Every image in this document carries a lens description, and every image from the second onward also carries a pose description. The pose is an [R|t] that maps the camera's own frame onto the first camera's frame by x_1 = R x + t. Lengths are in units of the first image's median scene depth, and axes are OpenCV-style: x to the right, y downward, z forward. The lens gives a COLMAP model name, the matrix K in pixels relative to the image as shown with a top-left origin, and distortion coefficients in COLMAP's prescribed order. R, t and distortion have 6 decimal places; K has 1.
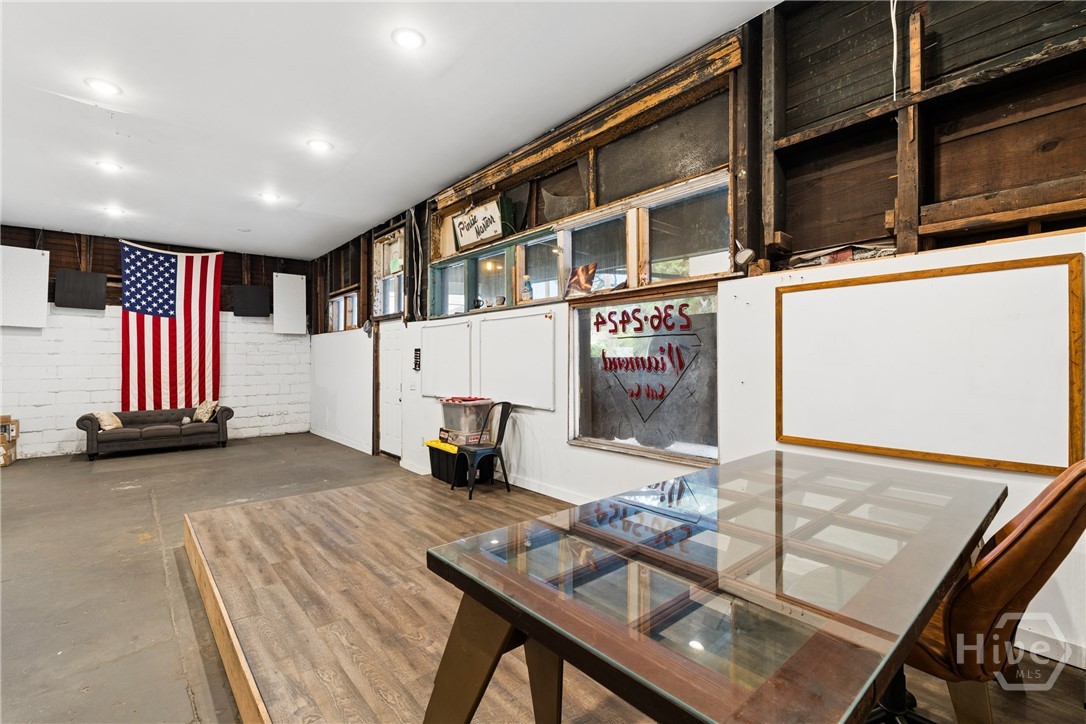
lens RADIAL K [[489.5, 0, 542.0], [0, 489.5, 363.6], [0, 0, 1]] dist [-0.003302, -0.000352]
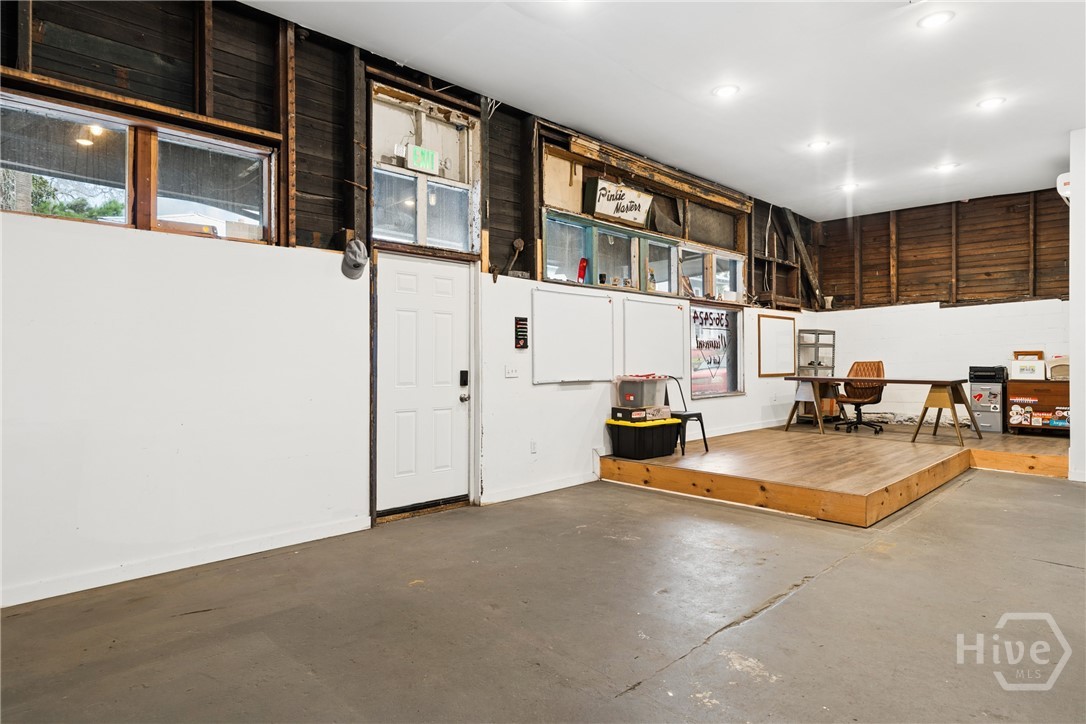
lens RADIAL K [[614.6, 0, 541.2], [0, 614.6, 357.2], [0, 0, 1]] dist [0.001812, 0.000151]
pose [[-0.072118, 0.006312, 0.997376, -1.839113], [0.008264, 0.999949, -0.005731, 0.050669], [-0.997362, 0.007830, -0.072166, 1.689364]]
